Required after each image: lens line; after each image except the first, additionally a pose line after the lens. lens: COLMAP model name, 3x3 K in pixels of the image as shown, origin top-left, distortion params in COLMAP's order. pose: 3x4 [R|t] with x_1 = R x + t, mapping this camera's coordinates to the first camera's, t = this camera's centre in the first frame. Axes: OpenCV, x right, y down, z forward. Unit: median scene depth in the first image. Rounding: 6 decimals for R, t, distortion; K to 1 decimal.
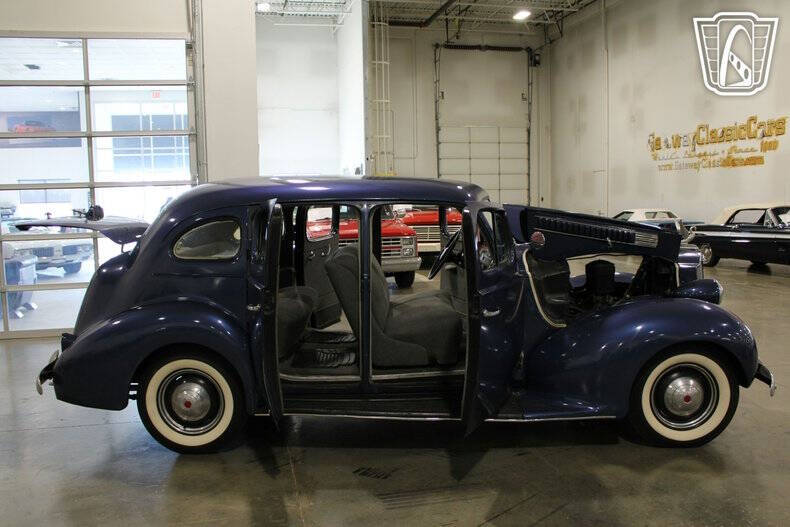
lens RADIAL K [[686.7, 0, 394.0], [0, 686.7, 266.3], [0, 0, 1]] dist [-0.164799, 0.166281]
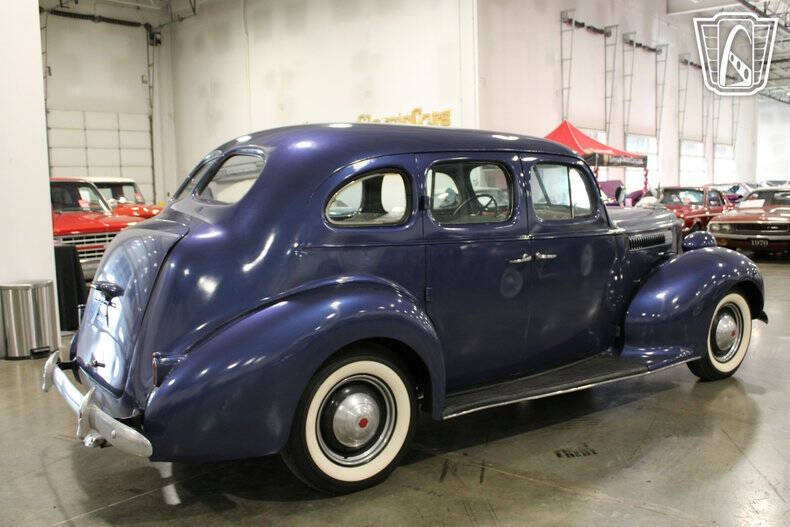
lens RADIAL K [[730.6, 0, 384.6], [0, 730.6, 263.5], [0, 0, 1]] dist [-0.069250, 0.008236]
pose [[0.813732, -0.062536, 0.577866, -0.206797], [0.069824, 0.997513, 0.009625, 0.007327], [-0.577031, 0.032517, 0.816075, 0.093789]]
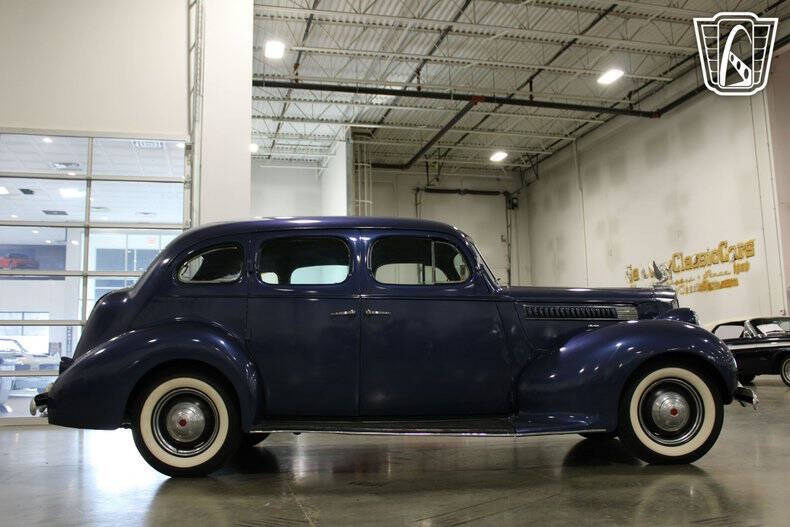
lens RADIAL K [[700.3, 0, 395.0], [0, 700.3, 263.5], [0, 0, 1]] dist [-0.163509, 0.178039]
pose [[0.999541, 0.001108, 0.030272, -0.005874], [0.006066, 0.971763, -0.235879, 0.061286], [-0.029679, 0.235955, 0.971311, -0.016942]]
